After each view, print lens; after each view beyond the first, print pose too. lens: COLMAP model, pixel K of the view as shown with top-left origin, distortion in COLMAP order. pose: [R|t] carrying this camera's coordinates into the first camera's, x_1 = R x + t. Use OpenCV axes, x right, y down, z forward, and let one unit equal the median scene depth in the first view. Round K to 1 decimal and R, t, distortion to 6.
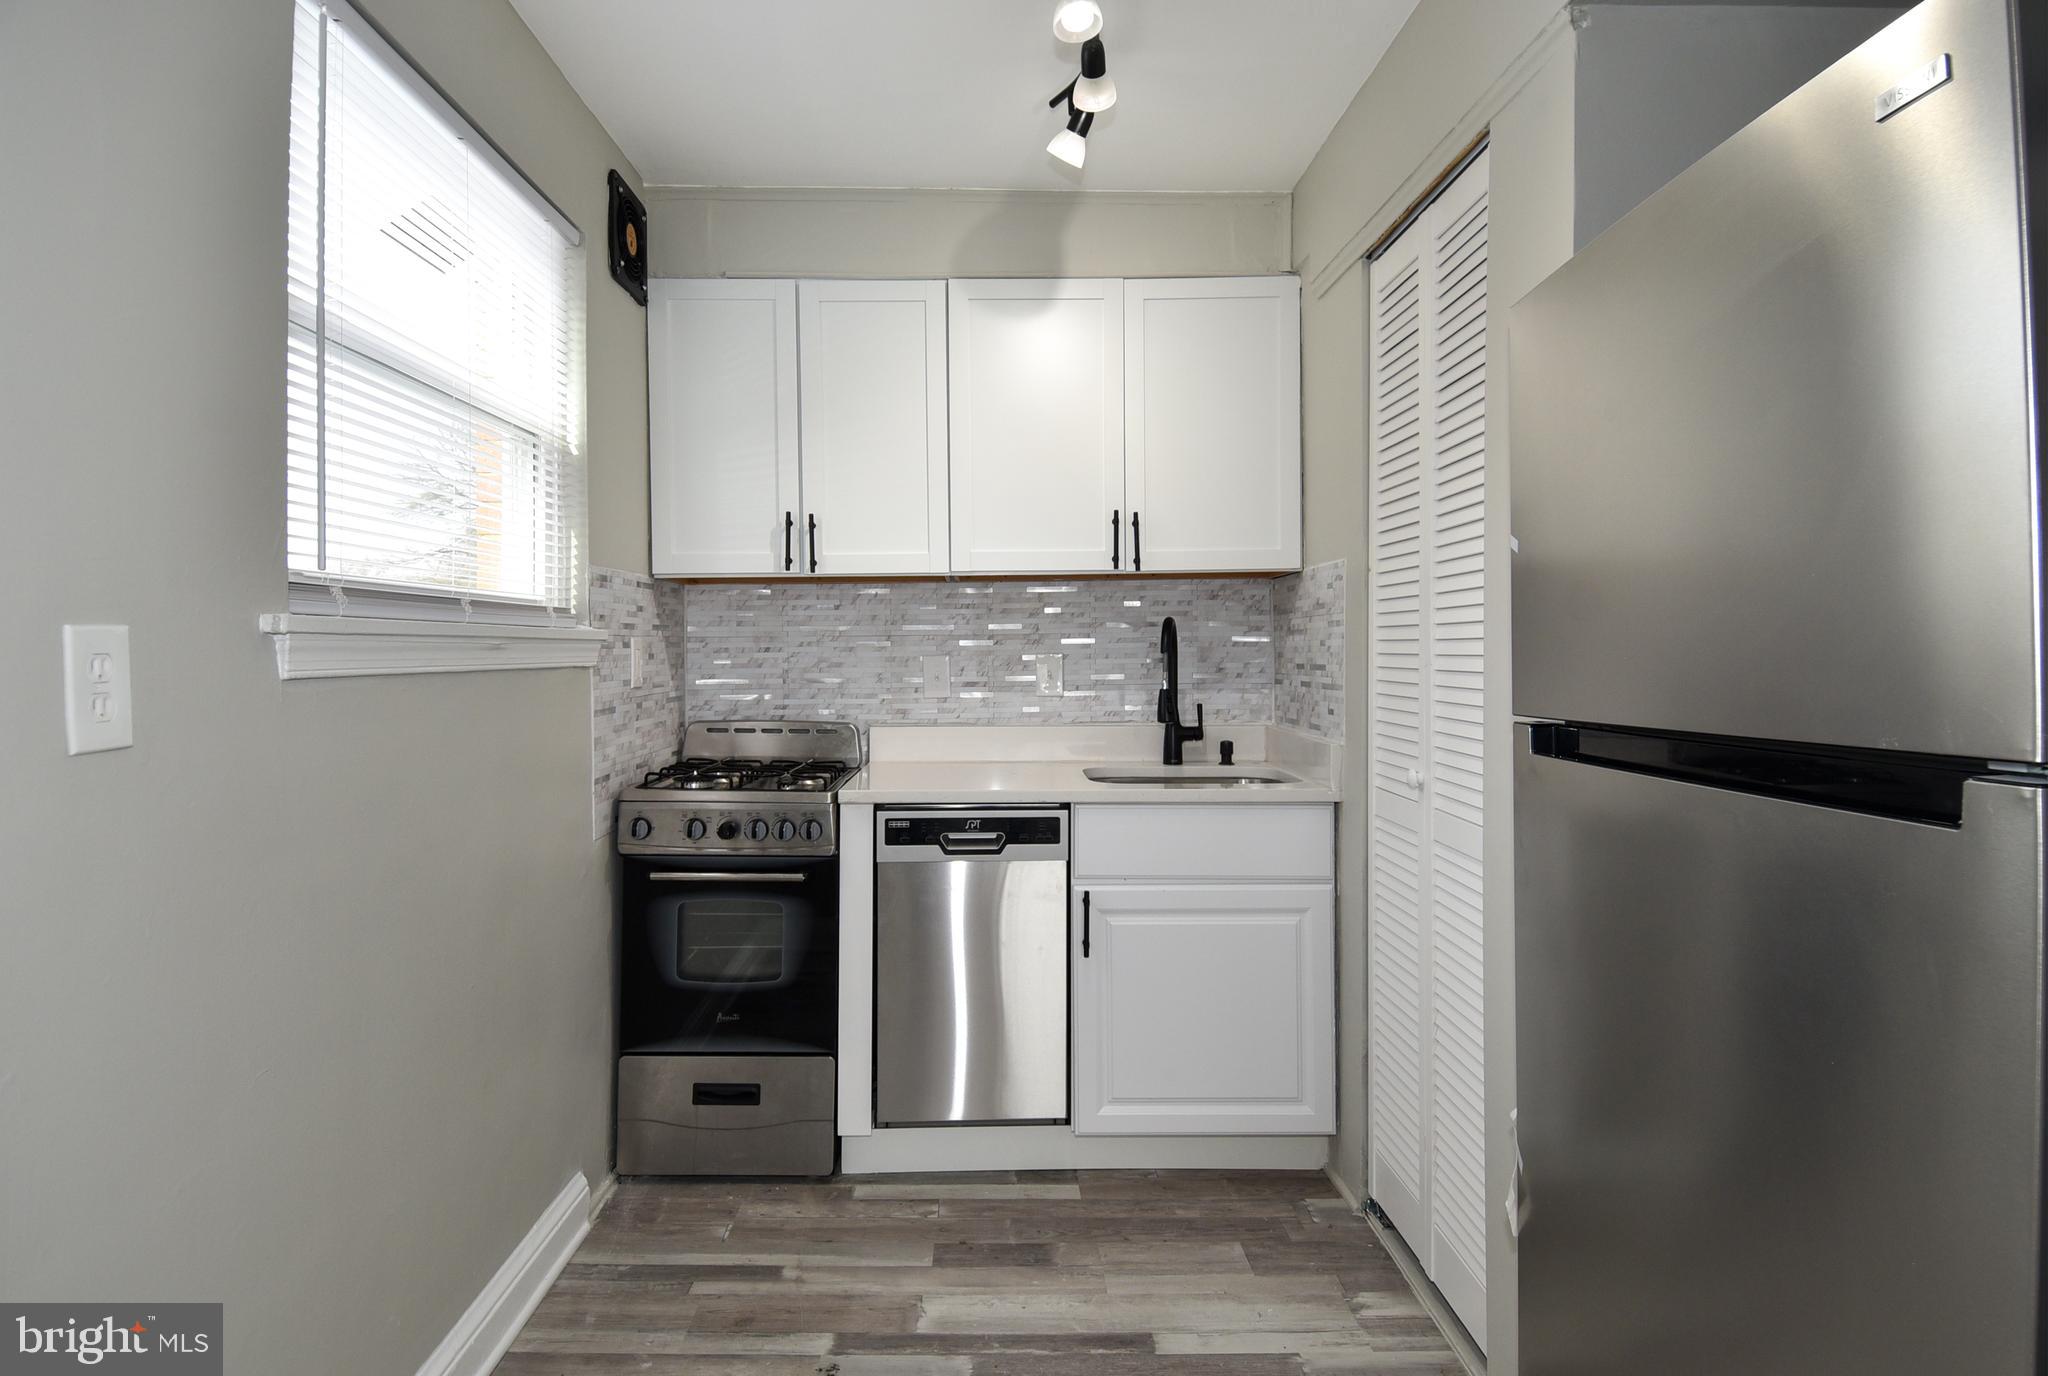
lens RADIAL K [[1099.5, 0, 990.3], [0, 1099.5, 664.4], [0, 0, 1]] dist [-0.001087, -0.000417]
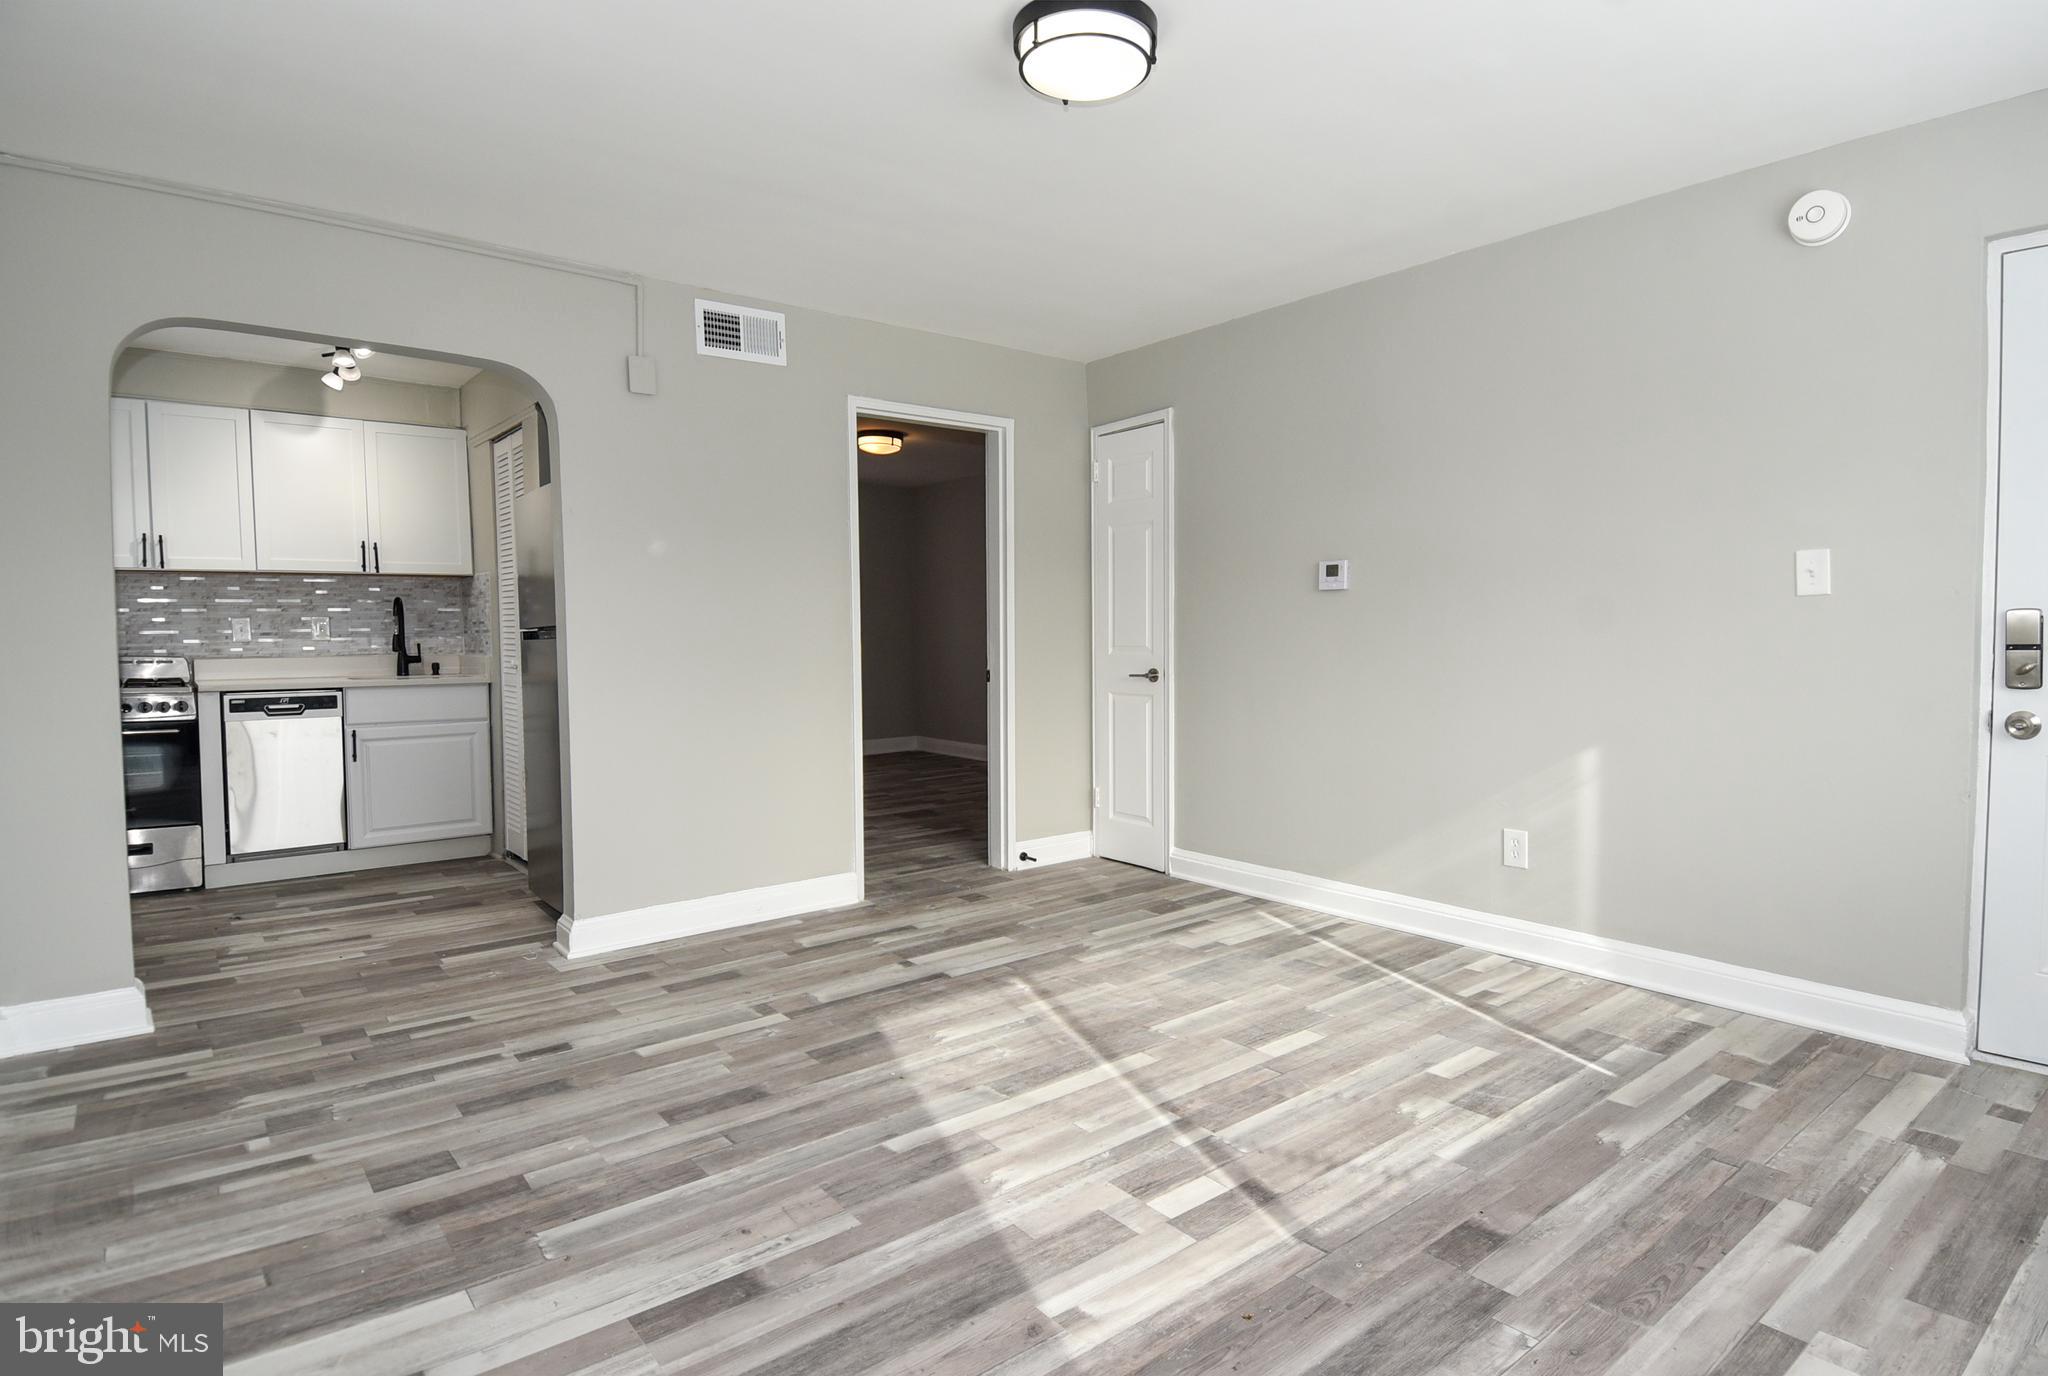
lens RADIAL K [[1040.2, 0, 1026.0], [0, 1040.2, 675.3], [0, 0, 1]] dist [0.012938, -0.001760]
pose [[0.771254, -0.030586, 0.635792, -0.165408], [0.011553, 0.999353, 0.034062, 0.046639], [-0.636422, -0.018926, 0.771109, -1.178286]]
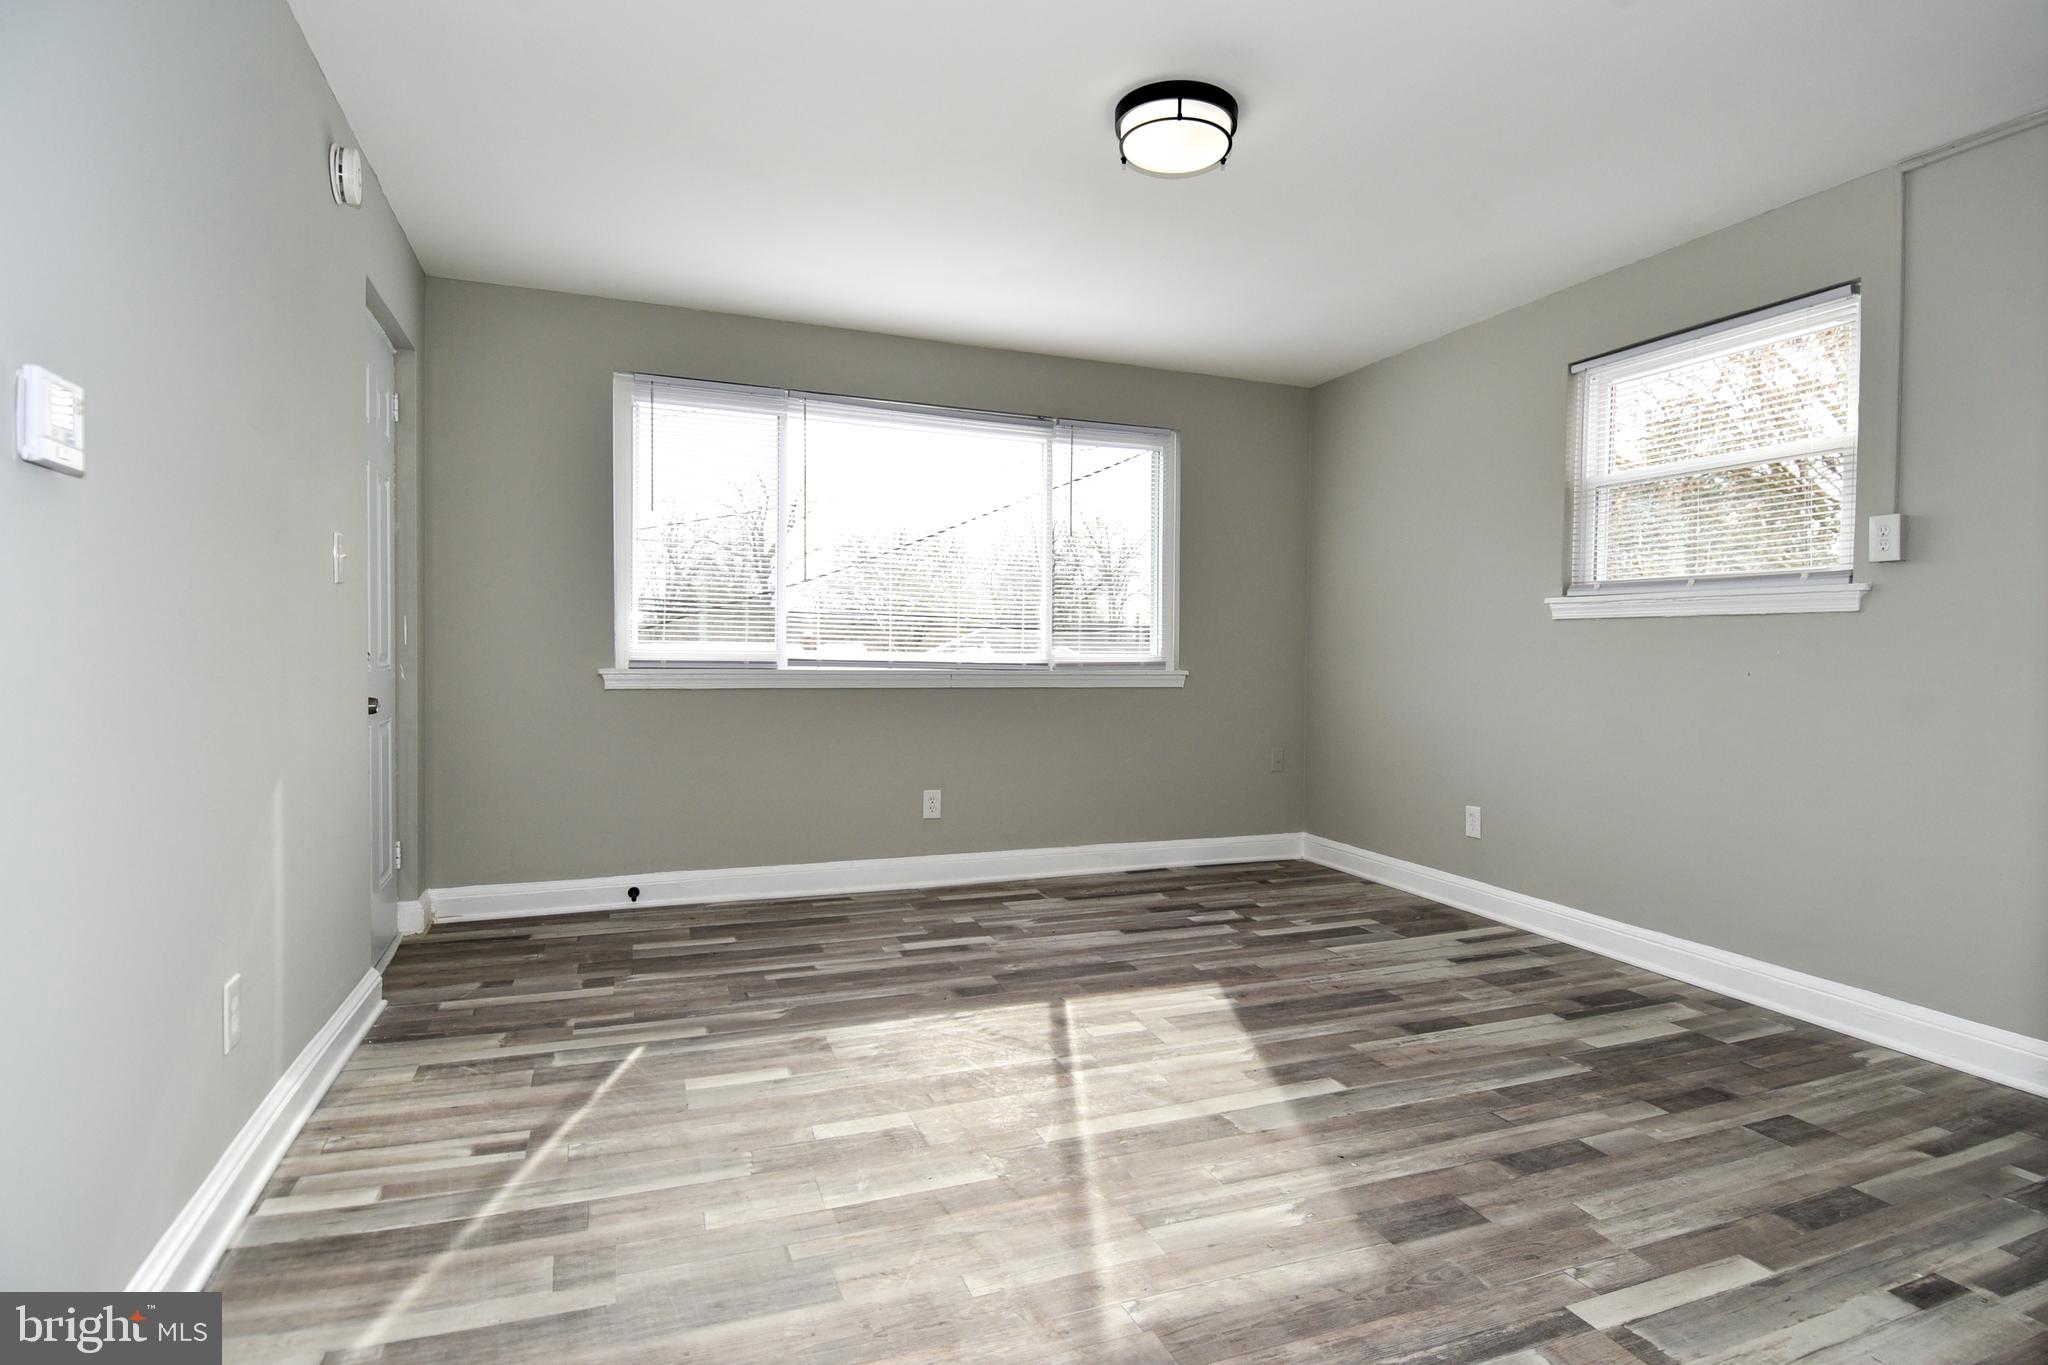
lens RADIAL K [[1089.2, 0, 1069.0], [0, 1089.2, 679.5], [0, 0, 1]] dist [0.061633, -0.067800]
pose [[-0.917140, 0.002073, -0.398560, 0.815780], [-0.015402, 0.999055, 0.040638, 0.045982], [0.398268, 0.043409, -0.916241, 0.220358]]
